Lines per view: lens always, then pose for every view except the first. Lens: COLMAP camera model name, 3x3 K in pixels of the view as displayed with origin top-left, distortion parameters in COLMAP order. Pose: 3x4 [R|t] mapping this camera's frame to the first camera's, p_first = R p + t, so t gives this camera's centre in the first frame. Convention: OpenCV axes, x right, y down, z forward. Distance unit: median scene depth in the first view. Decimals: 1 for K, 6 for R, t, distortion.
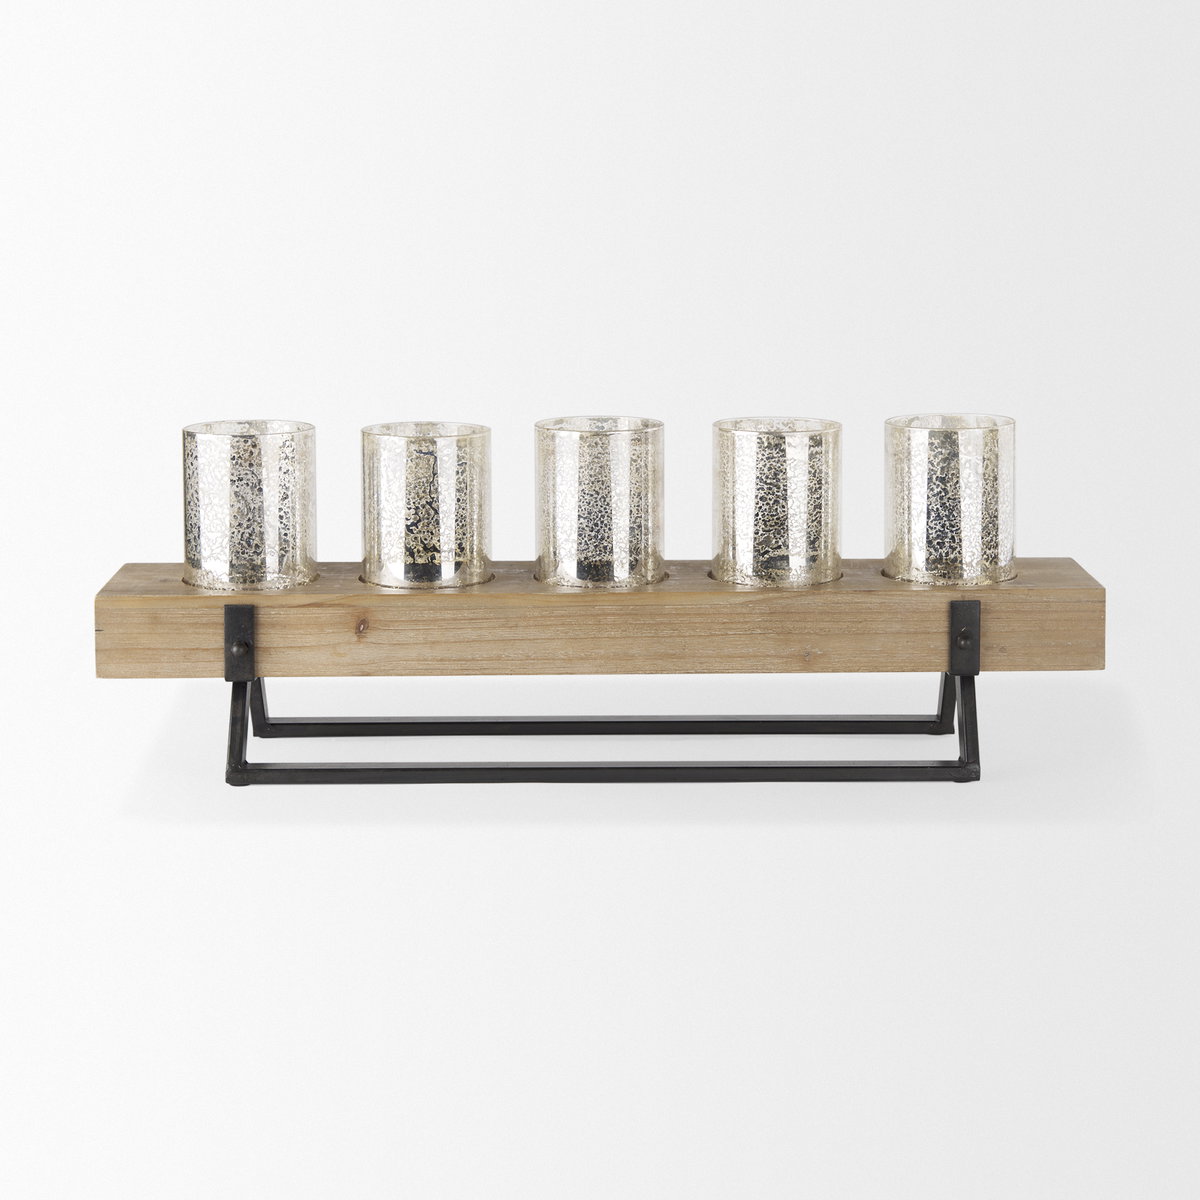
lens RADIAL K [[4370.3, 0, 600.0], [0, 4370.3, 600.0], [0, 0, 1]] dist [0.127093, 1.365302]
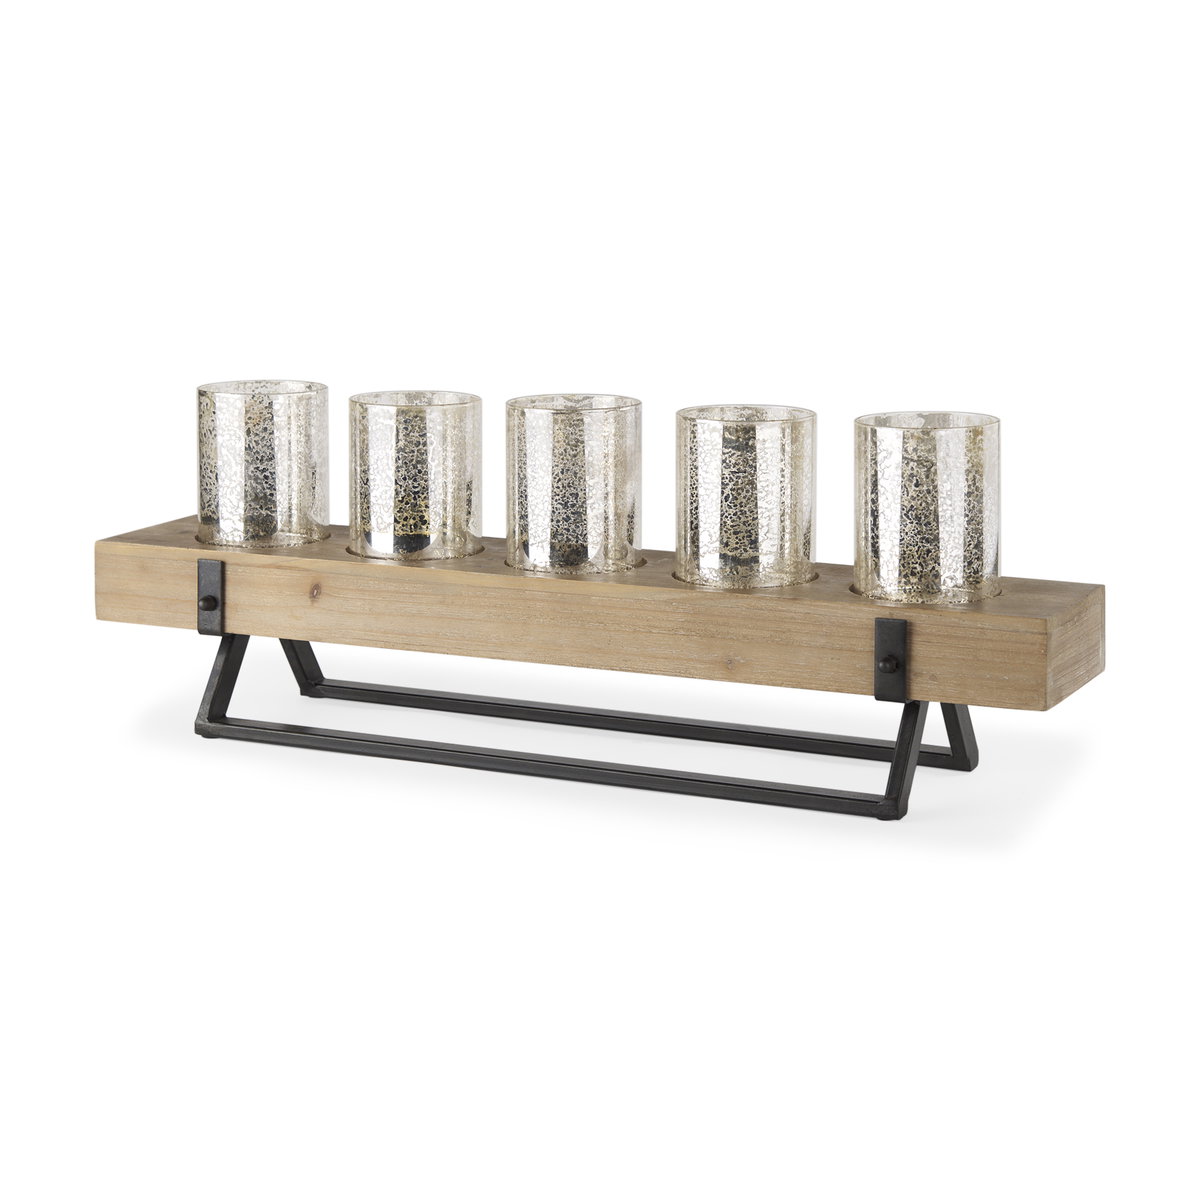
lens RADIAL K [[4370.3, 0, 600.0], [0, 4370.3, 600.0], [0, 0, 1]] dist [0.127093, 1.365302]
pose [[0.756803, 0.074520, -0.649381, 0.628222], [-0.086073, 0.996190, 0.014007, -0.011236], [0.647951, 0.045294, 0.760334, 0.278965]]
